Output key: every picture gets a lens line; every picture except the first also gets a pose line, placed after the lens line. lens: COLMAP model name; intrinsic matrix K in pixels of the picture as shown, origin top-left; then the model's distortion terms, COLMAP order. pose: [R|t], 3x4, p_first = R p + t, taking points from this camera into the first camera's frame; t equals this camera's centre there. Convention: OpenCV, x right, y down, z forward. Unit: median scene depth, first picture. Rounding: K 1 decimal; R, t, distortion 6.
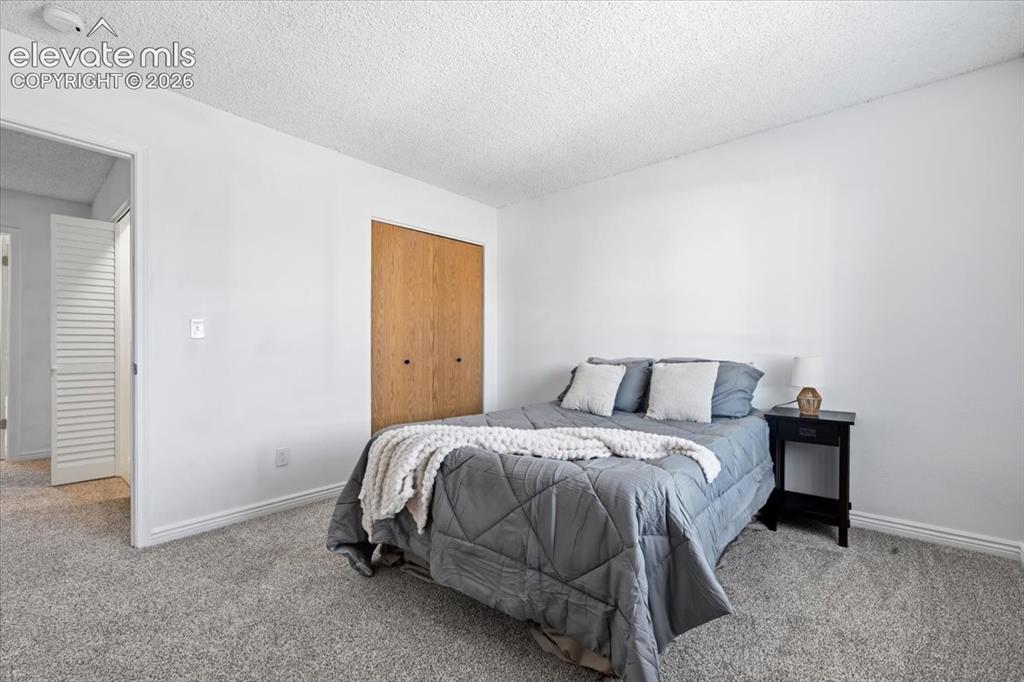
lens RADIAL K [[425.3, 0, 512.0], [0, 425.3, 341.0], [0, 0, 1]] dist [0.000993, 0.000036]
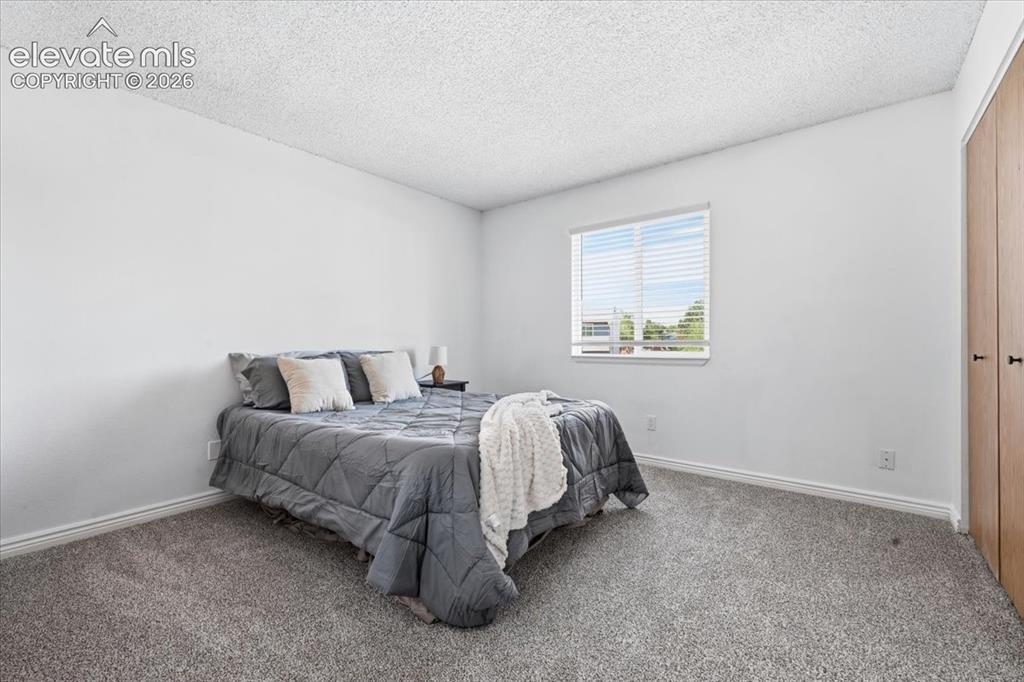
lens RADIAL K [[425.3, 0, 512.0], [0, 425.3, 341.0], [0, 0, 1]] dist [0.000993, 0.000036]
pose [[-0.042467, 0.005818, 0.999081, -0.885876], [-0.016885, 0.999836, -0.006540, 0.021971], [-0.998955, -0.017148, -0.042362, 0.778243]]
